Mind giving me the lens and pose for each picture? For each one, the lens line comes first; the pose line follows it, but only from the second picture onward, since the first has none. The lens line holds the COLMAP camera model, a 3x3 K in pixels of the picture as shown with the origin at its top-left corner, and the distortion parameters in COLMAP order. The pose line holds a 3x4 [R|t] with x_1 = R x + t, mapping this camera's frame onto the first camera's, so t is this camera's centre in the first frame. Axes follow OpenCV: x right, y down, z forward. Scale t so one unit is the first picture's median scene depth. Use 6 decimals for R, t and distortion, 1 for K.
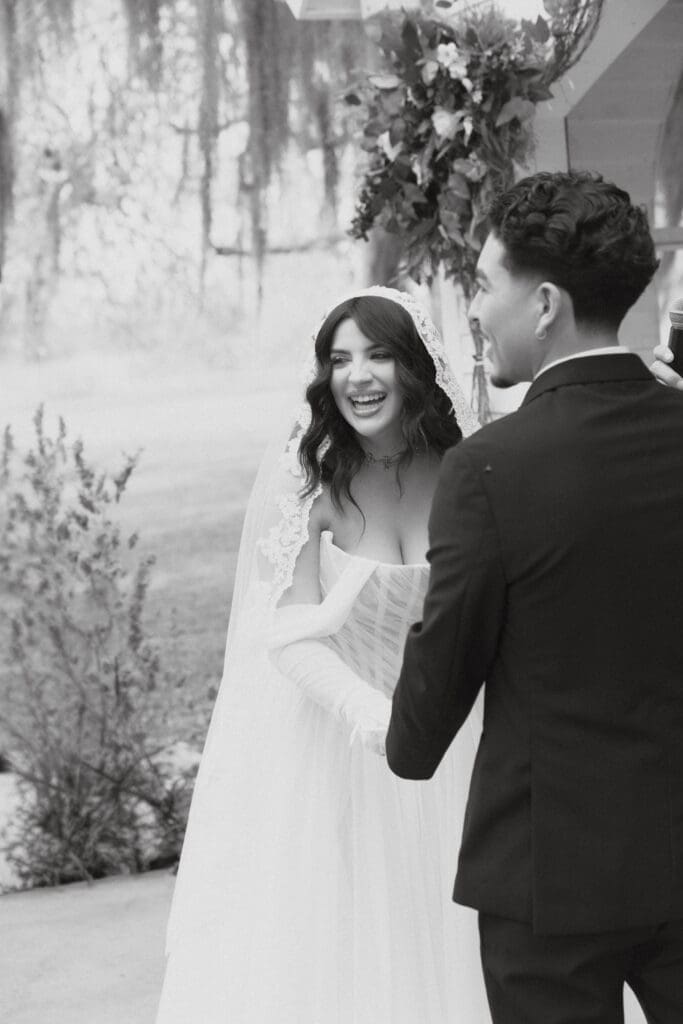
lens RADIAL K [[1324.4, 0, 341.5], [0, 1324.4, 512.0], [0, 0, 1]] dist [-0.005228, 0.013081]
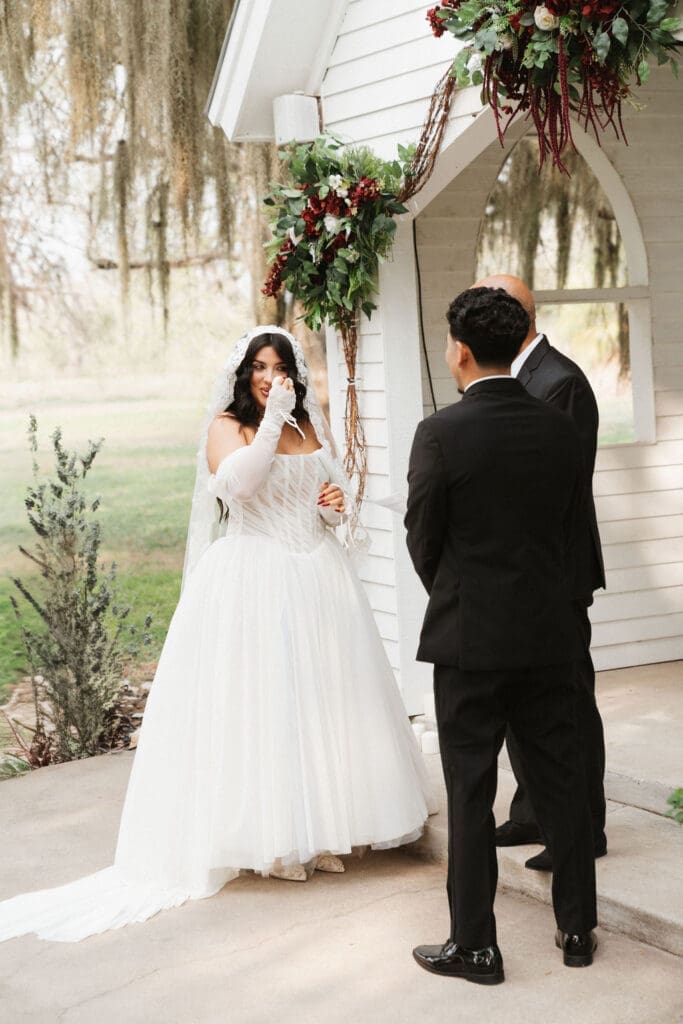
lens RADIAL K [[2094.2, 0, 341.5], [0, 2094.2, 512.0], [0, 0, 1]] dist [-0.255143, 0.001709]
pose [[0.994200, 0.024363, 0.104755, -0.148405], [-0.020064, 0.998920, -0.041897, 0.127766], [-0.105662, 0.039552, 0.993615, -1.310488]]
